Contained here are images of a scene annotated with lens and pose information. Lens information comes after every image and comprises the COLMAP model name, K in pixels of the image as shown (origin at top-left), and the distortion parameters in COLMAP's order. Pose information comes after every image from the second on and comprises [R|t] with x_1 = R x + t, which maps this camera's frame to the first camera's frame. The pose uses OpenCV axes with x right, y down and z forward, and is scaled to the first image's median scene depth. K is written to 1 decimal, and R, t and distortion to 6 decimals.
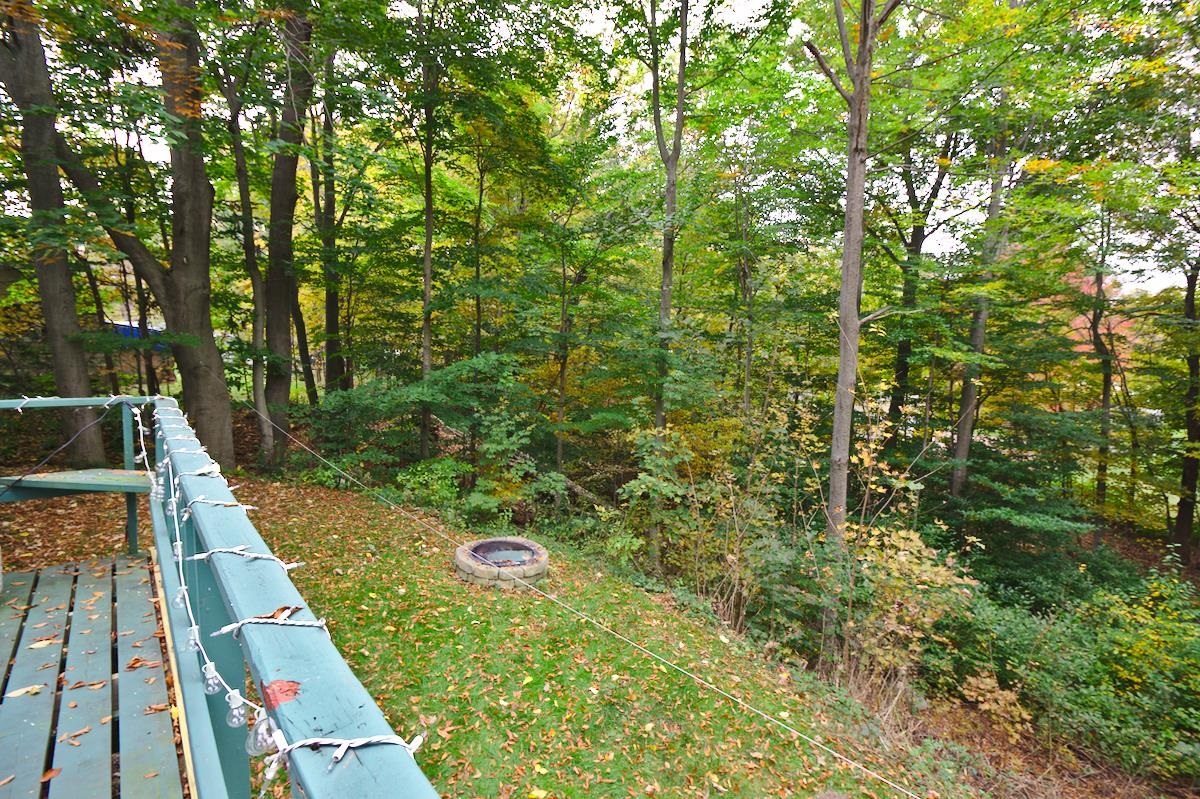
lens RADIAL K [[558.0, 0, 603.6], [0, 558.0, 389.9], [0, 0, 1]] dist [-0.000708, 0.000902]
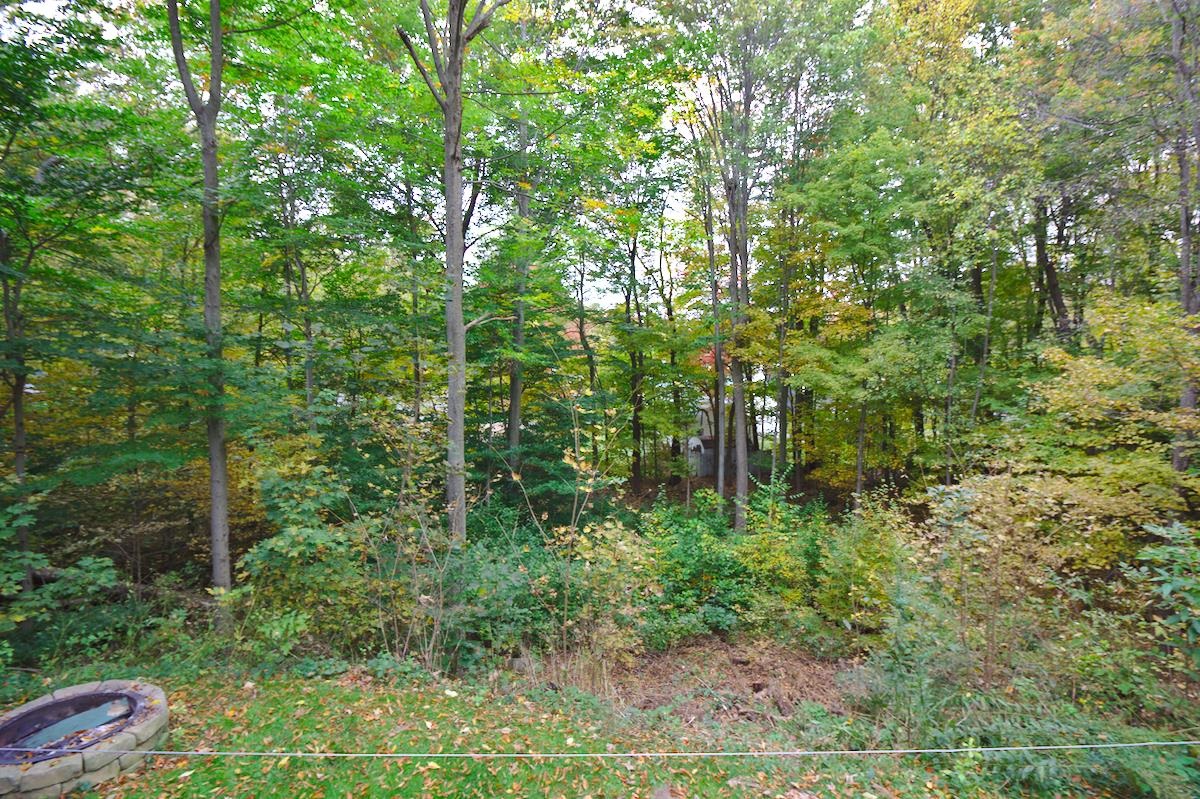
lens RADIAL K [[558.0, 0, 603.6], [0, 558.0, 389.9], [0, 0, 1]] dist [-0.000708, 0.000902]
pose [[0.685610, -0.070831, 0.724515, -0.079305], [0.070789, 0.997025, 0.030484, -0.013350], [-0.724519, 0.030387, 0.688585, 0.075360]]
